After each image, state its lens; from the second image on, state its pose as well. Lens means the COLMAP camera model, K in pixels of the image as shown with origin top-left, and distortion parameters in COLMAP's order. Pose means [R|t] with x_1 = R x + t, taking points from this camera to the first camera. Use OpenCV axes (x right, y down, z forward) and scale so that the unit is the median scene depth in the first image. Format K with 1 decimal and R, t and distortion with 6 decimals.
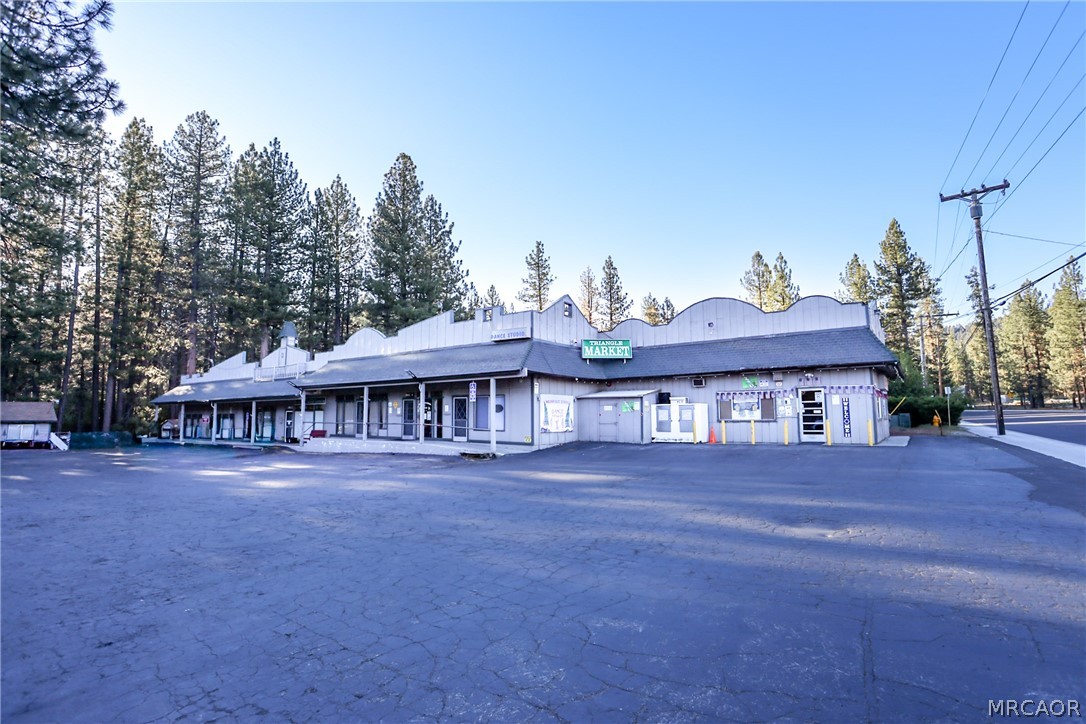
lens RADIAL K [[564.8, 0, 537.0], [0, 564.8, 357.2], [0, 0, 1]] dist [-0.052554, 0.023386]
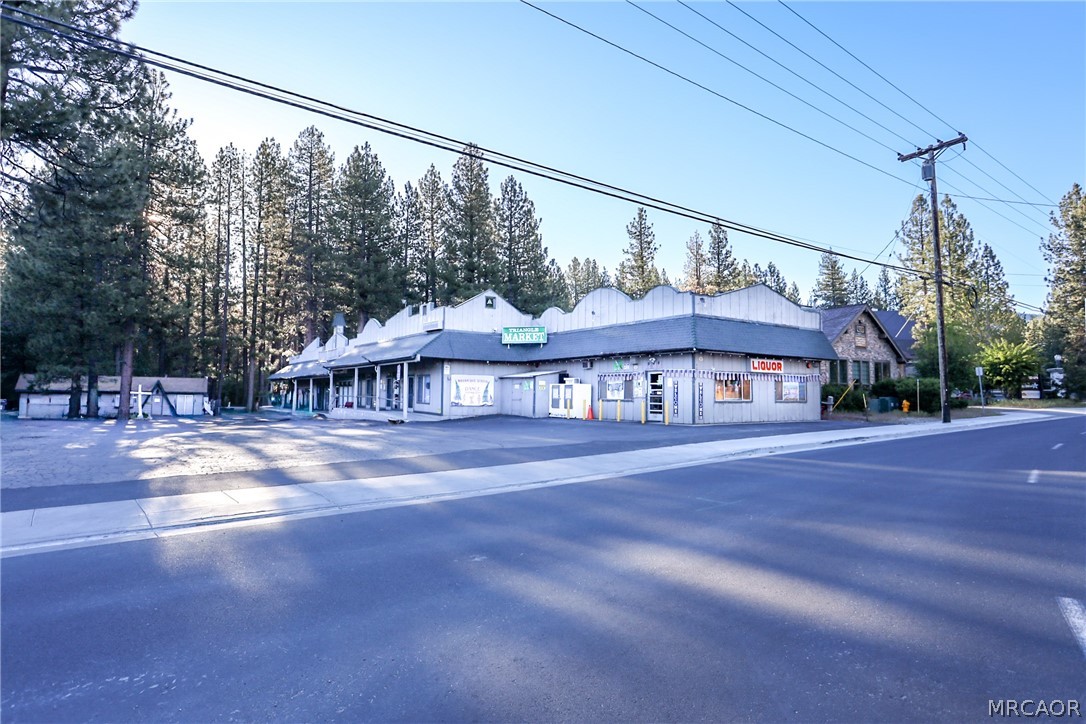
lens RADIAL K [[658.9, 0, 545.2], [0, 658.9, 360.7], [0, 0, 1]] dist [-0.032457, 0.000643]
pose [[0.933565, -0.003641, -0.358389, 0.587226], [0.023830, 0.998366, 0.051931, -0.028718], [0.357615, -0.057021, 0.932127, -0.214241]]
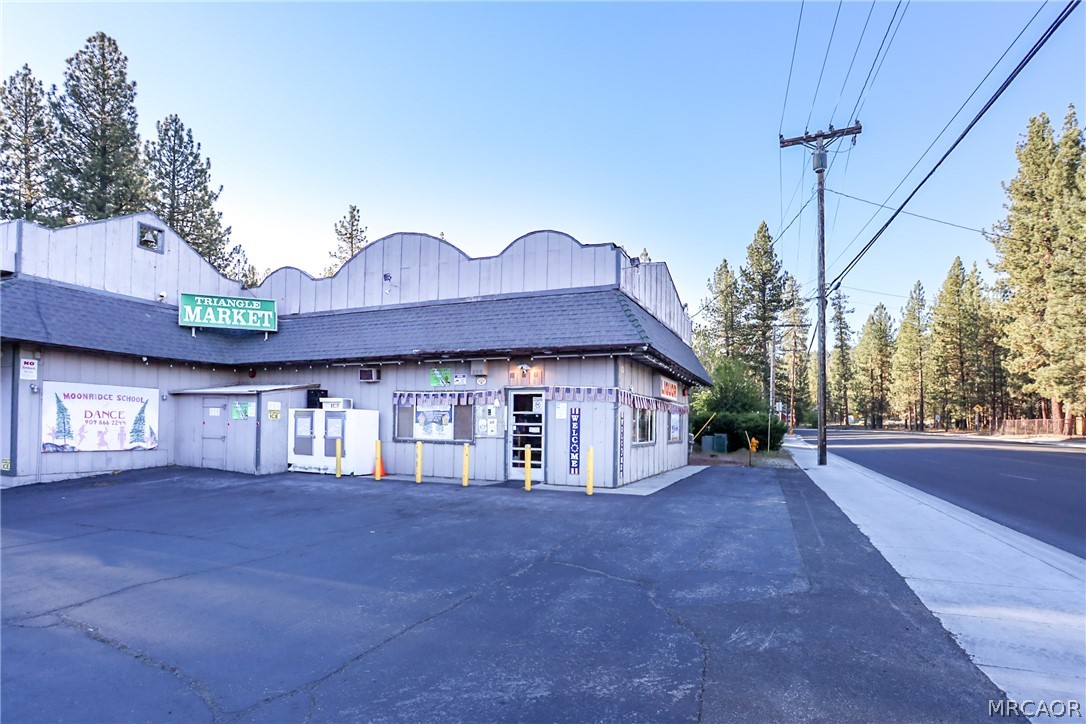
lens RADIAL K [[564.8, 0, 563.0], [0, 564.8, 428.5], [0, 0, 1]] dist [-0.052554, 0.023386]
pose [[0.975786, 0.025794, 0.217202, 0.311879], [-0.049931, 0.993071, 0.106382, 0.024265], [-0.212953, -0.114651, 0.970312, 0.316893]]
